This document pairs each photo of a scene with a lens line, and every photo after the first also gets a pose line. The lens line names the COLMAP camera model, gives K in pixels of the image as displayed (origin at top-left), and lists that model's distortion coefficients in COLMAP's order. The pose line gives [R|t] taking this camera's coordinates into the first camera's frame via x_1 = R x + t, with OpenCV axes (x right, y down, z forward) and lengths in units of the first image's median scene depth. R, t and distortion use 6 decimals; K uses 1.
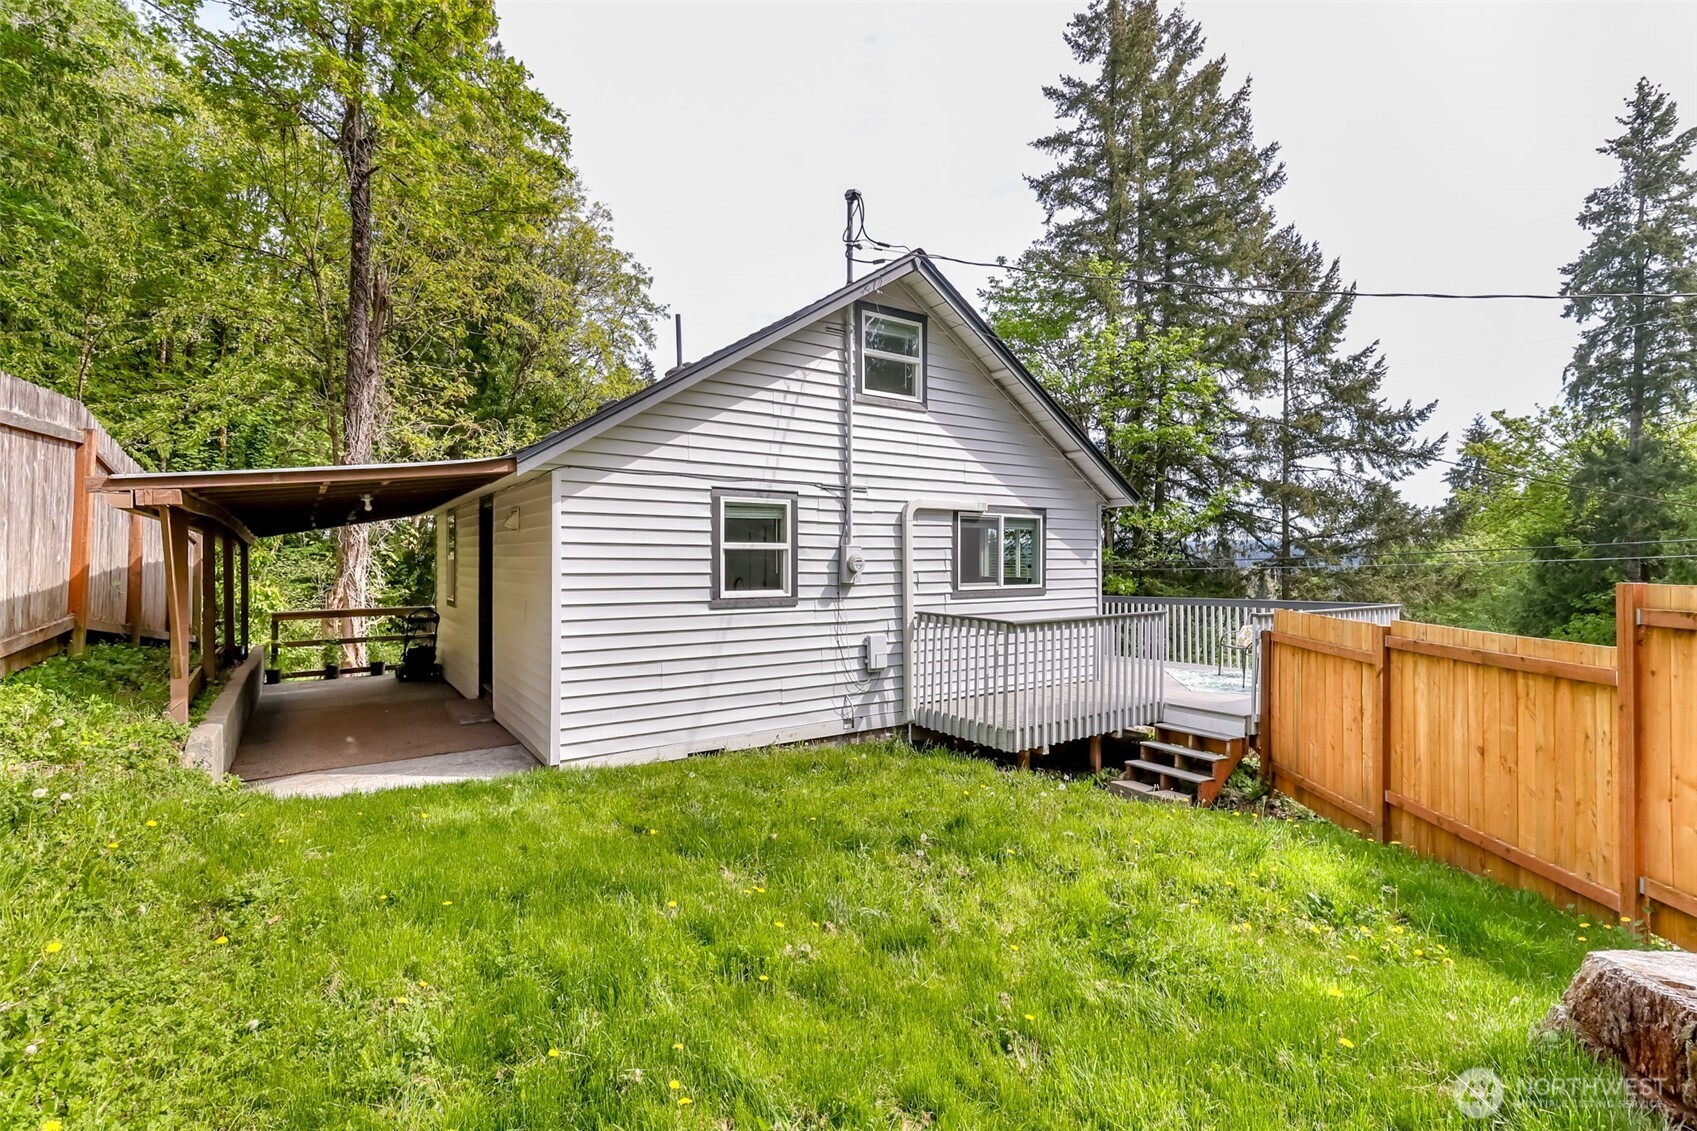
lens RADIAL K [[772.8, 0, 857.0], [0, 772.8, 547.8], [0, 0, 1]] dist [0.018152, 0.000531]
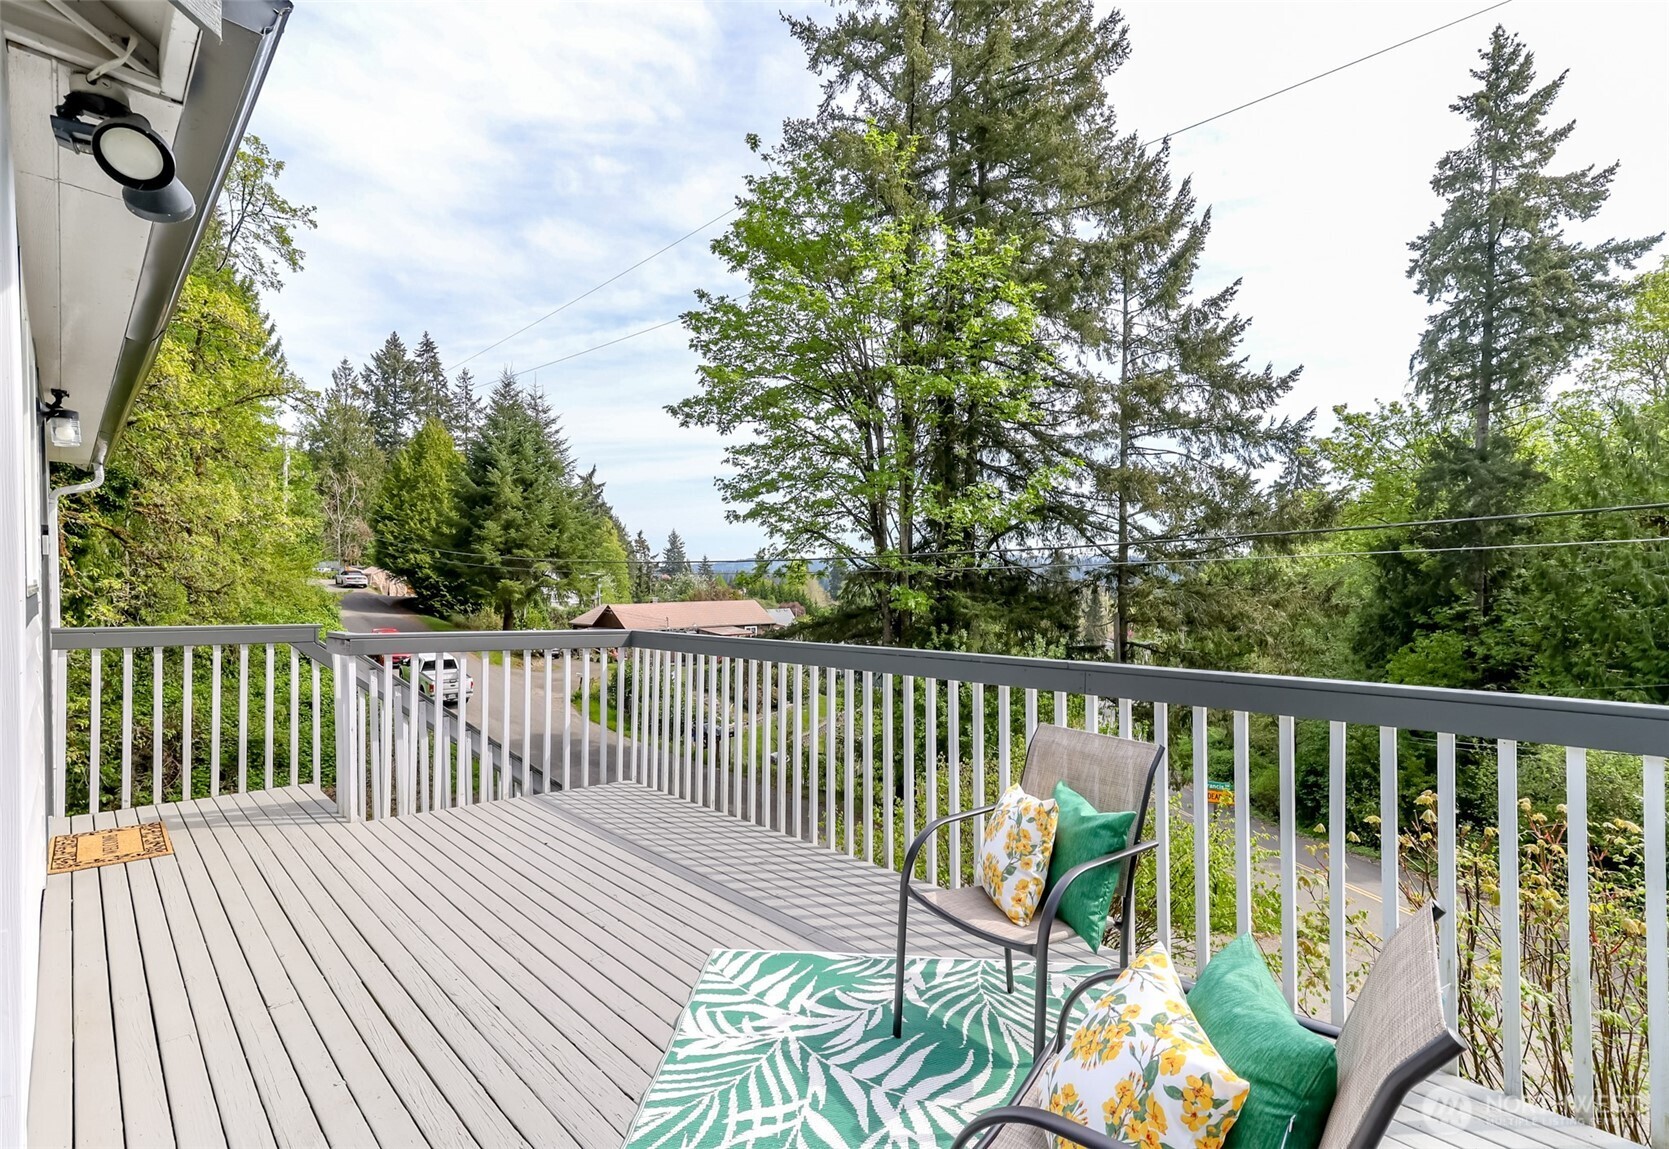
lens RADIAL K [[781.9, 0, 834.5], [0, 781.9, 574.5], [0, 0, 1]] dist [0.026443, 0.000019]
pose [[0.987437, 0.000469, 0.158009, 0.133954], [-0.002783, 0.999892, 0.014423, 0.011323], [-0.157986, -0.014681, 0.987332, 0.253597]]
